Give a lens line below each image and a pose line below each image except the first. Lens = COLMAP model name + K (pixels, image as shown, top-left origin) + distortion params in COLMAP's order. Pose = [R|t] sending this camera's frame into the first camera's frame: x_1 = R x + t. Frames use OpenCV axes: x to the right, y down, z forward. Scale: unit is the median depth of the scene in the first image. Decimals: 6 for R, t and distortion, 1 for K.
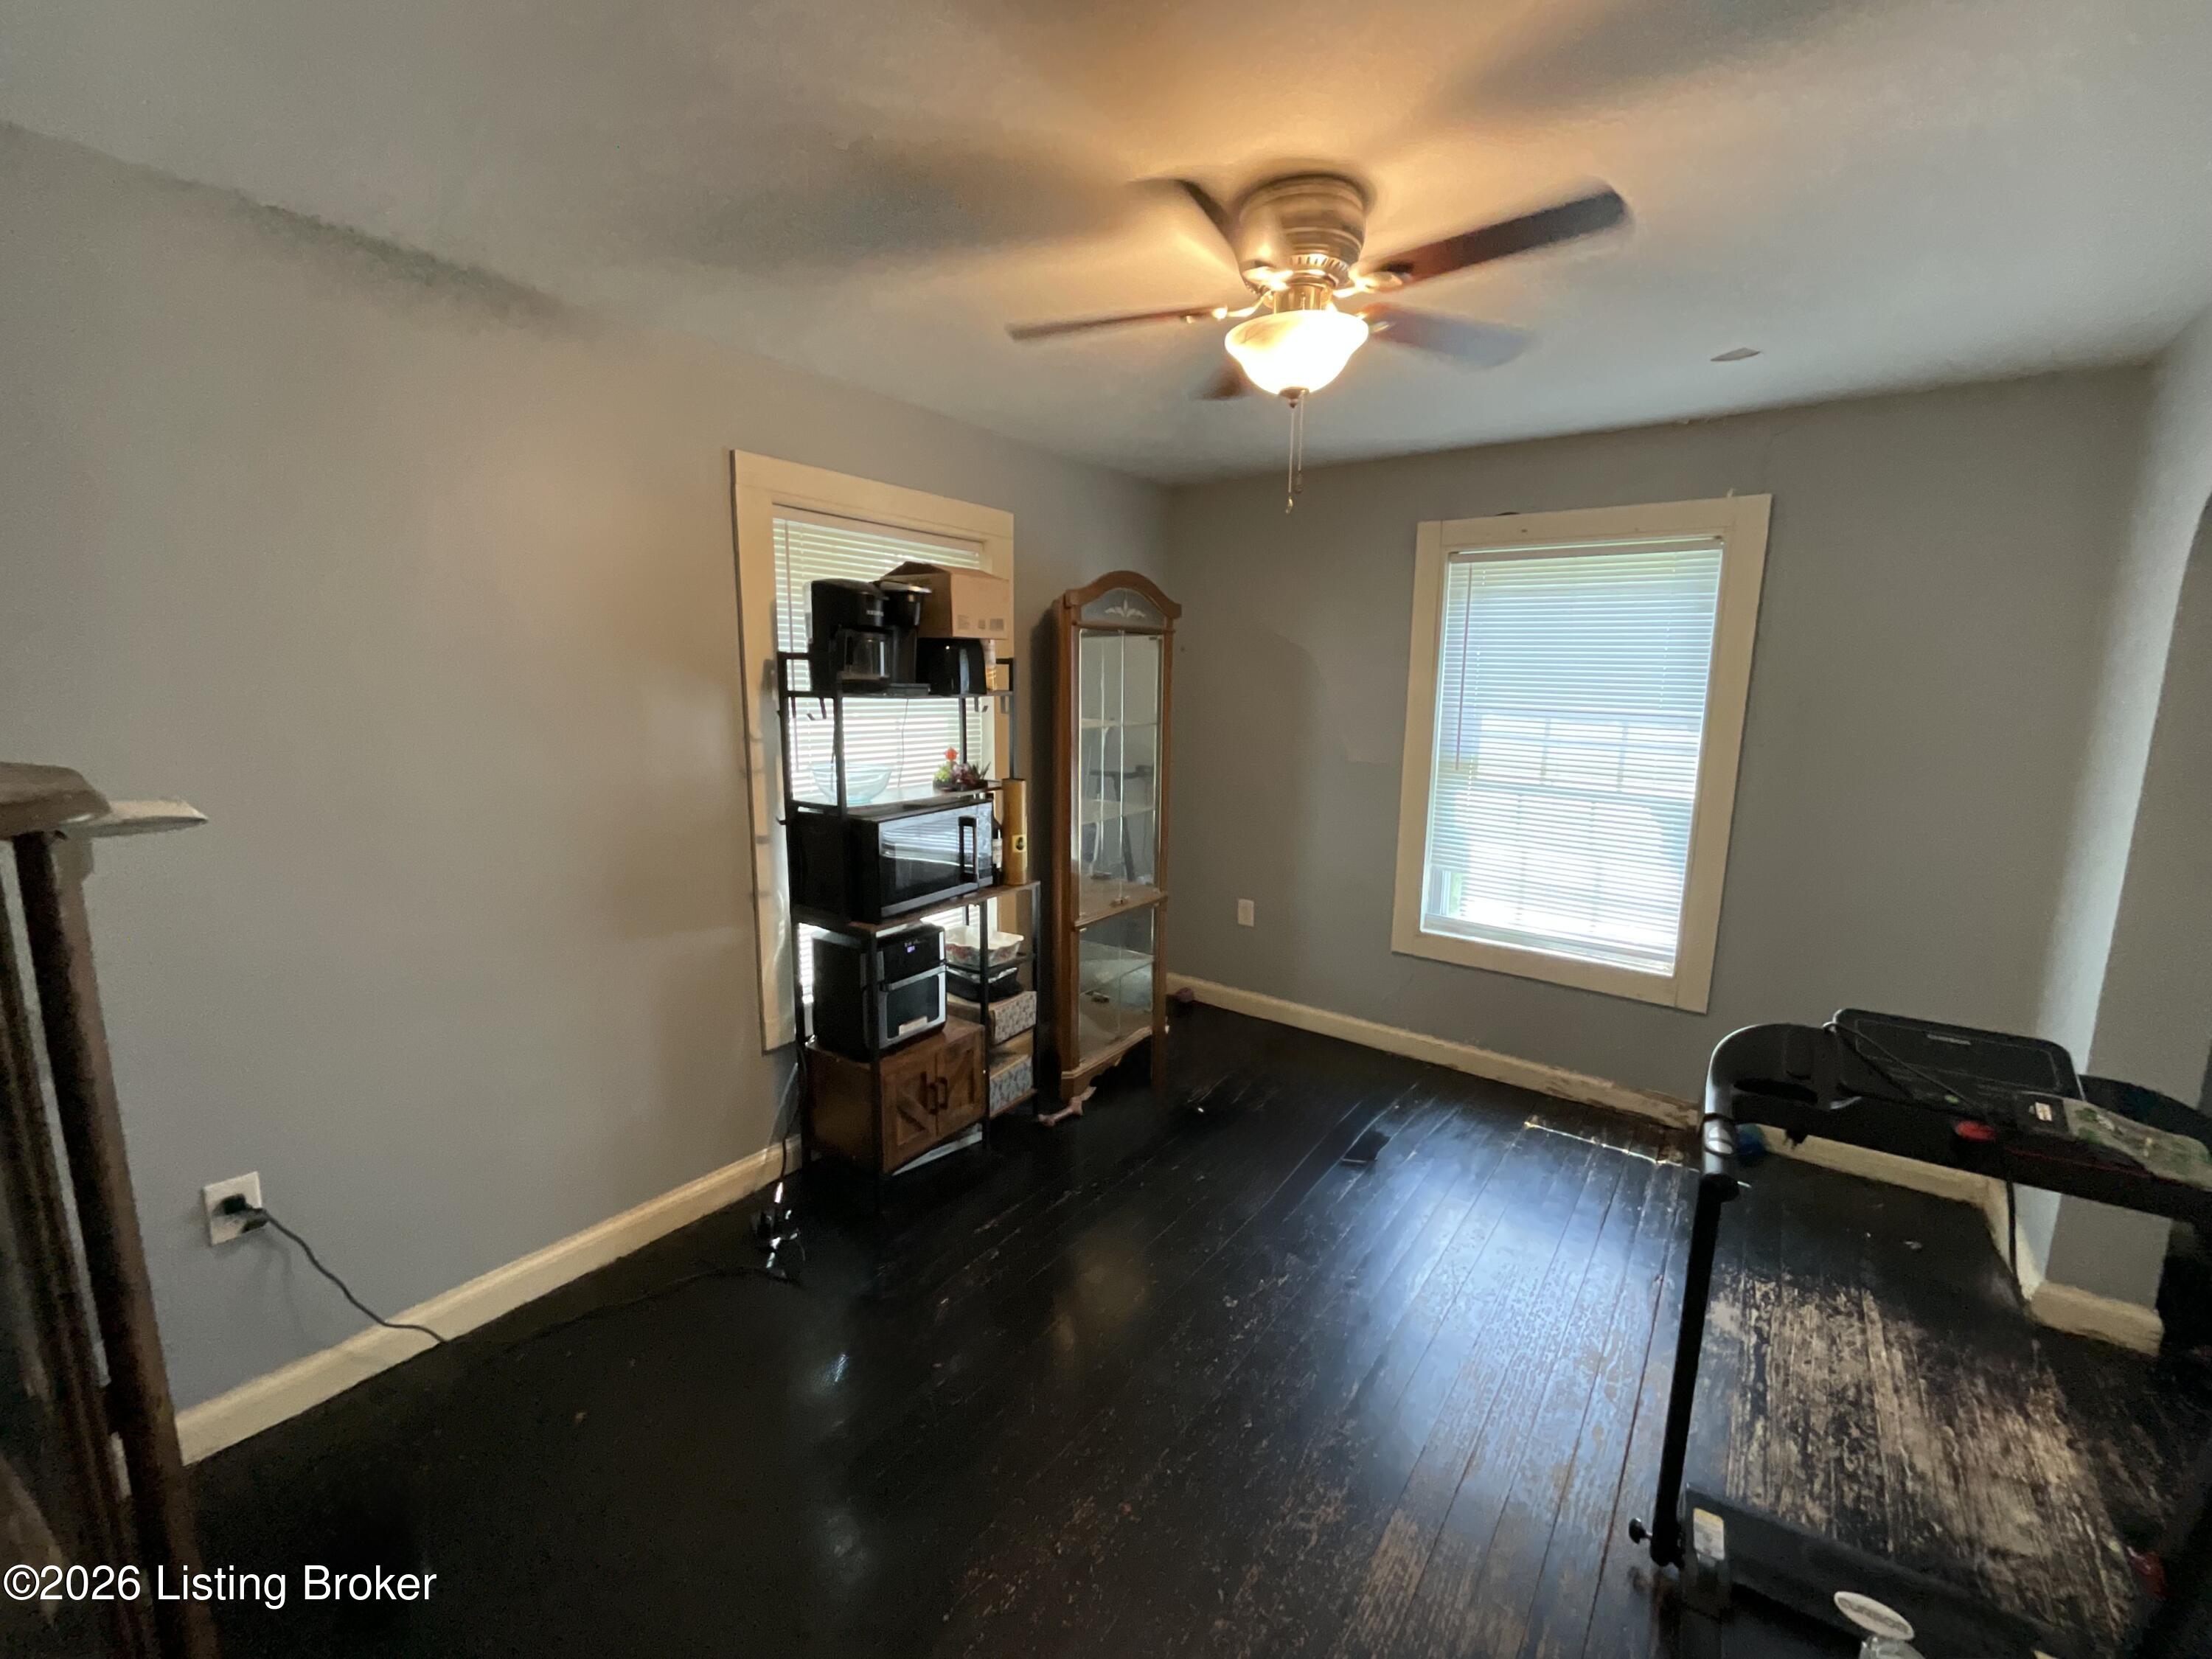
lens RADIAL K [[901.5, 0, 1093.2], [0, 901.5, 826.3], [0, 0, 1]] dist [0.008710, -0.002808]
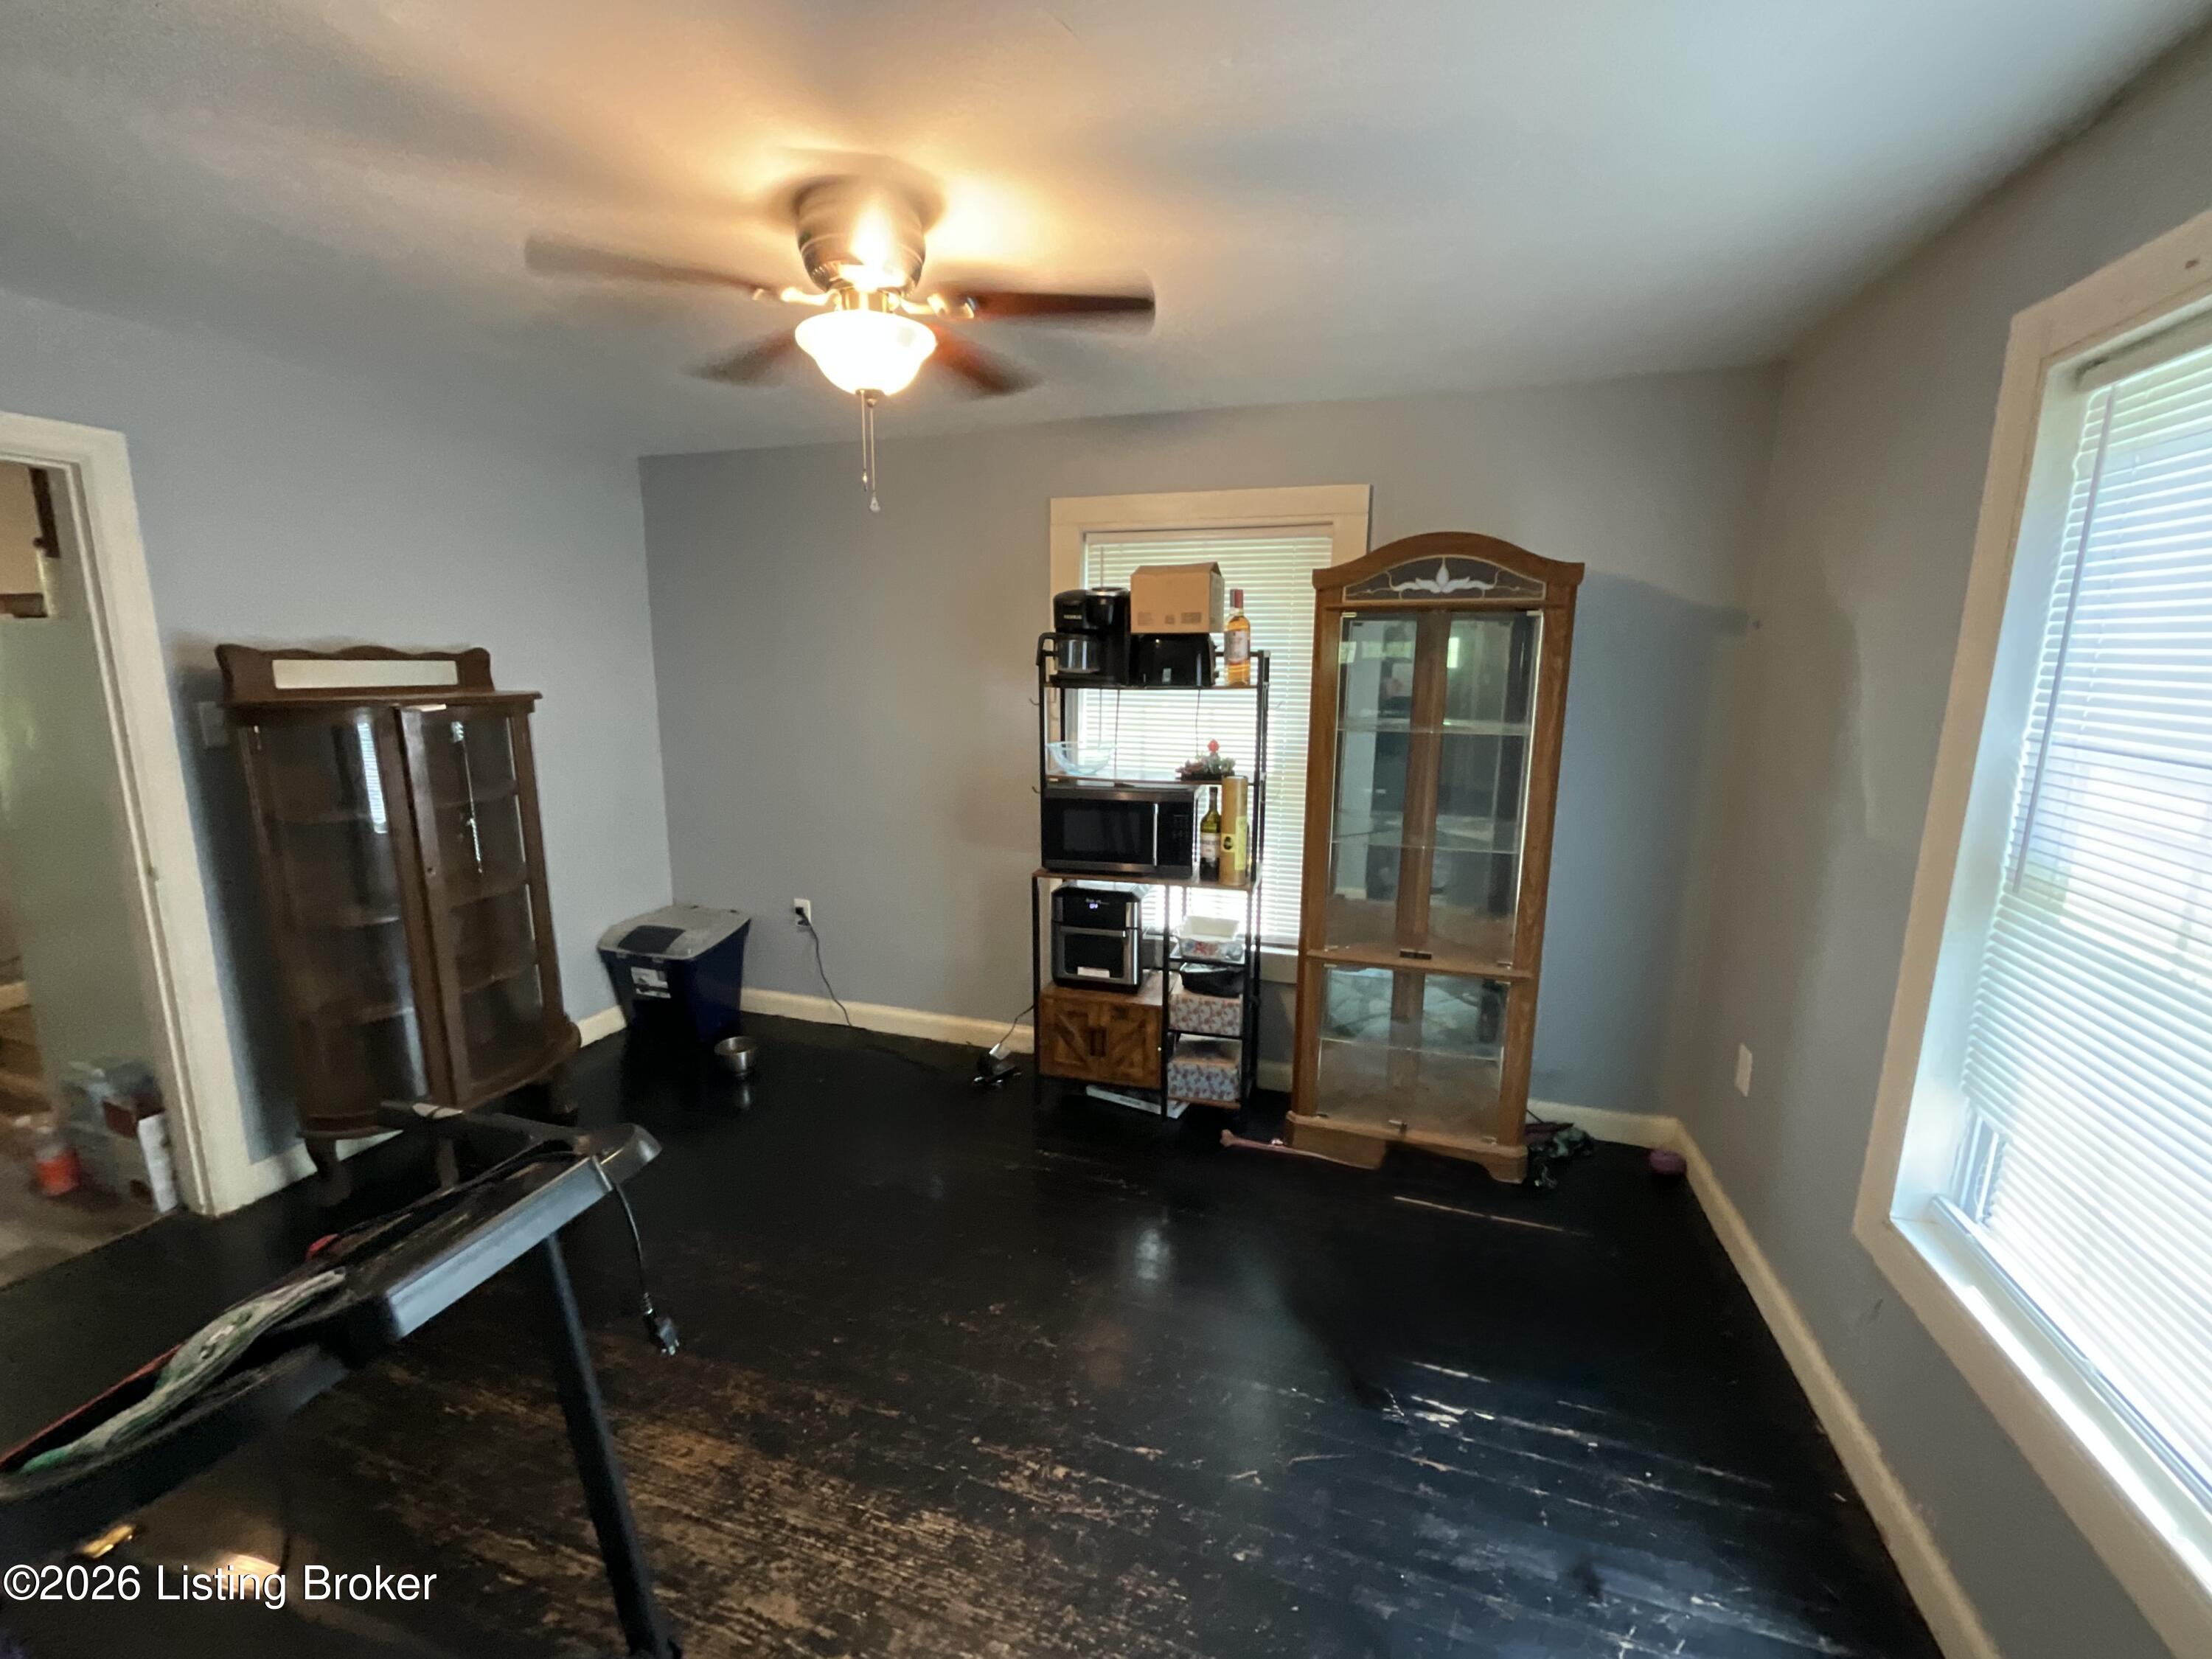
lens RADIAL K [[901.5, 0, 1107.9], [0, 901.5, 825.4], [0, 0, 1]] dist [0.008710, -0.002808]
pose [[0.331677, 0.157588, -0.930138, 0.869324], [-0.155523, 0.981593, 0.110848, -0.096798], [0.930485, 0.107892, 0.350081, 0.608642]]
